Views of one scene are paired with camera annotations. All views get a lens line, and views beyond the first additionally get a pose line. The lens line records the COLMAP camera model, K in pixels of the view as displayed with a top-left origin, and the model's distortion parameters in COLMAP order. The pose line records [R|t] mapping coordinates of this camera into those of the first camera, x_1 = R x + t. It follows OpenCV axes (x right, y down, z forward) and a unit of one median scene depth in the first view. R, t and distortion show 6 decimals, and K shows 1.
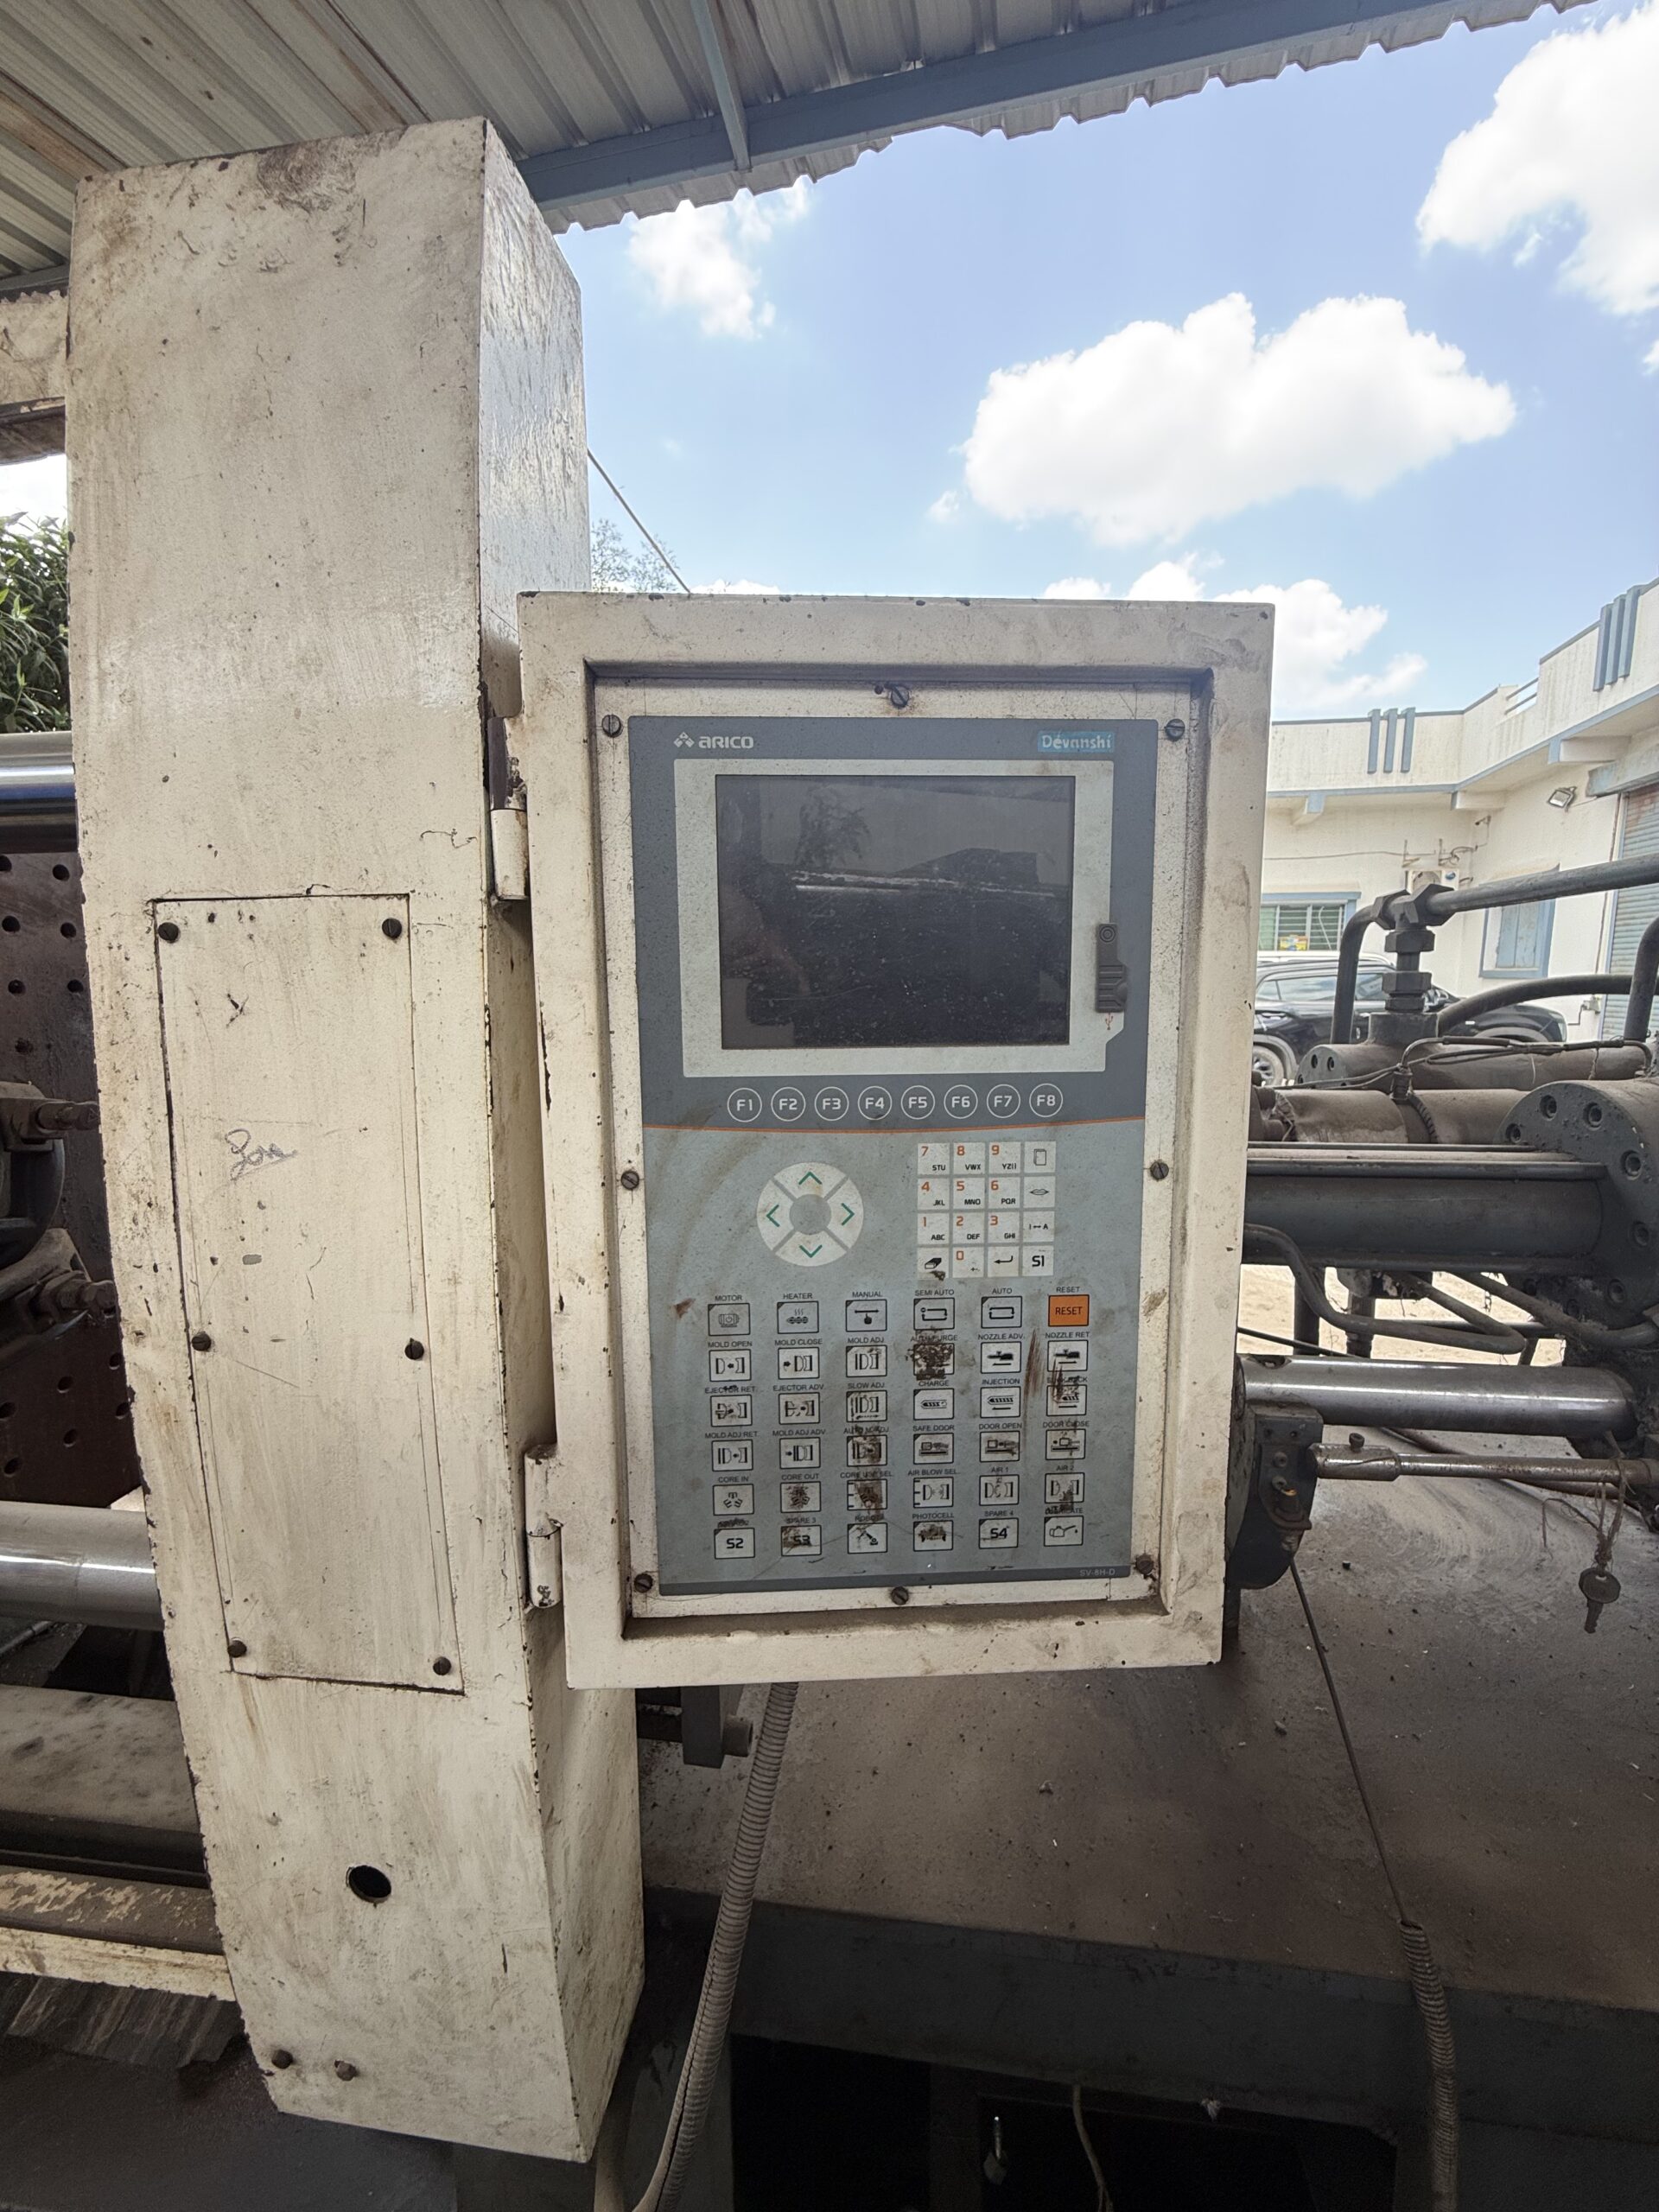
lens RADIAL K [[903.5, 0, 839.3], [0, 903.5, 1116.5], [0, 0, 1]] dist [0.001349, -0.000714]
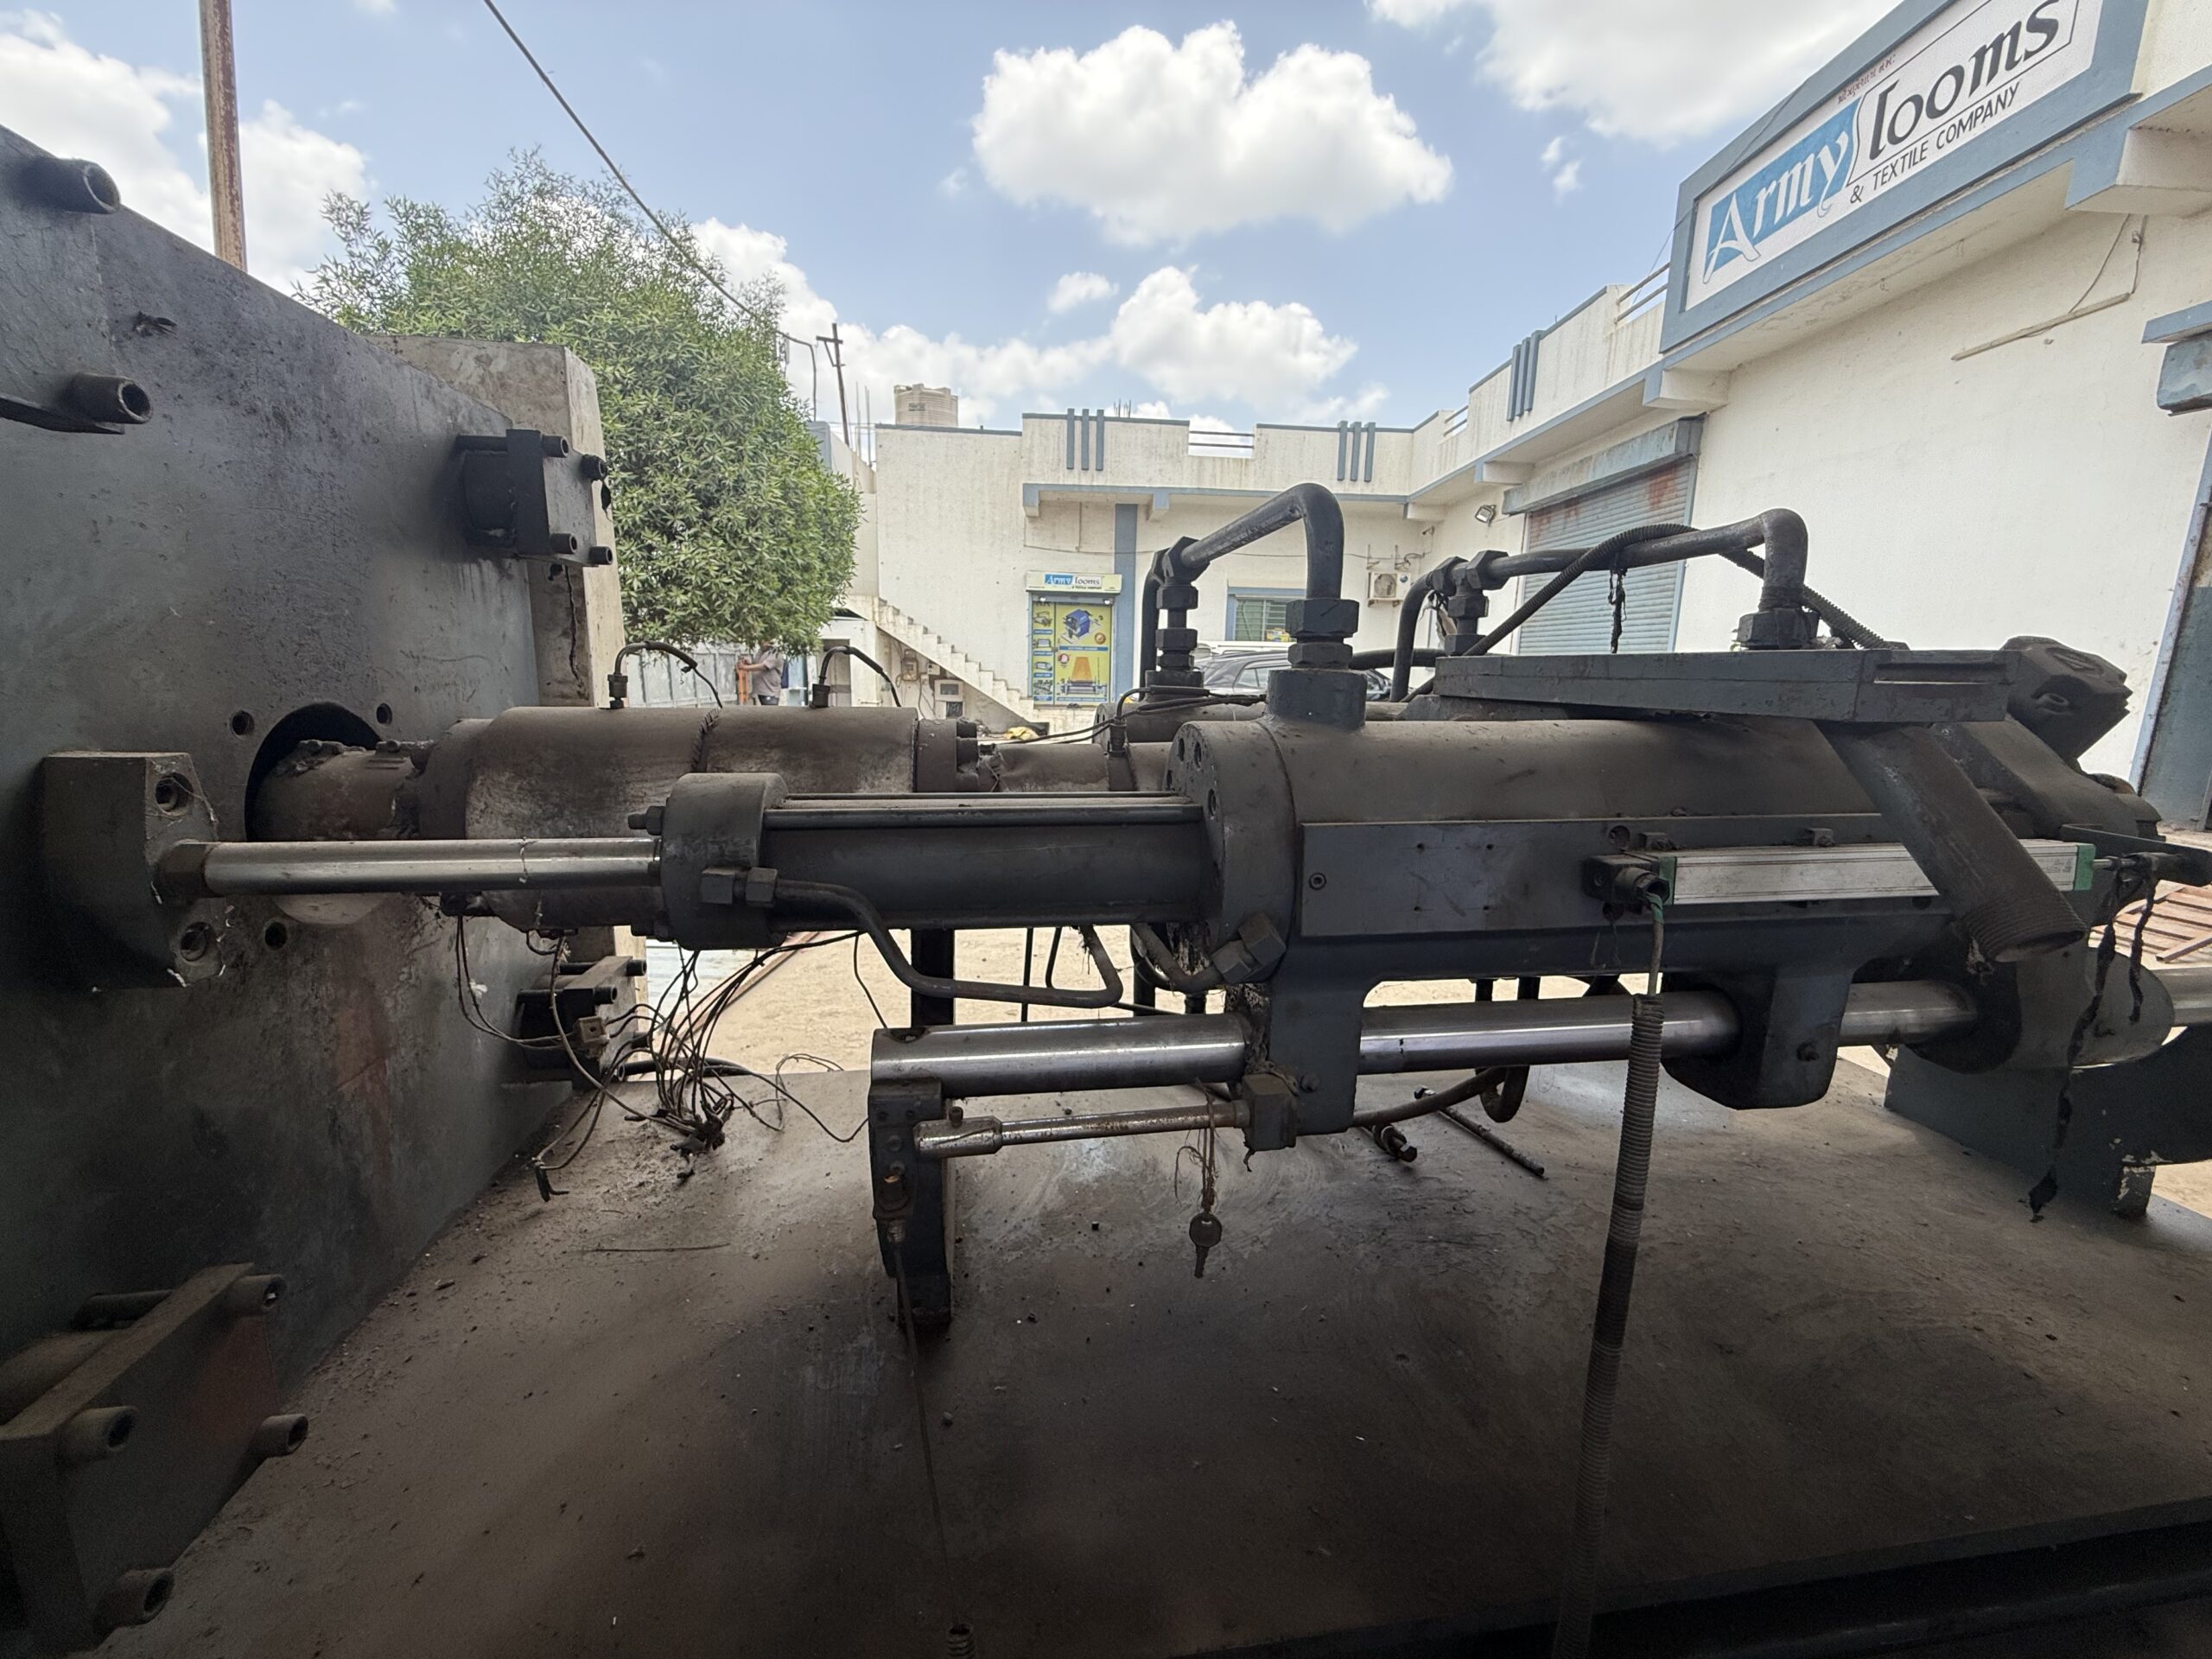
lens RADIAL K [[903.5, 0, 1134.7], [0, 903.5, 810.8], [0, 0, 1]] dist [0.001349, -0.000714]
pose [[0.960621, -0.031288, 0.276095, 0.383955], [0.029041, 0.999503, 0.012224, 0.035158], [-0.276340, -0.003725, 0.961053, 0.058301]]
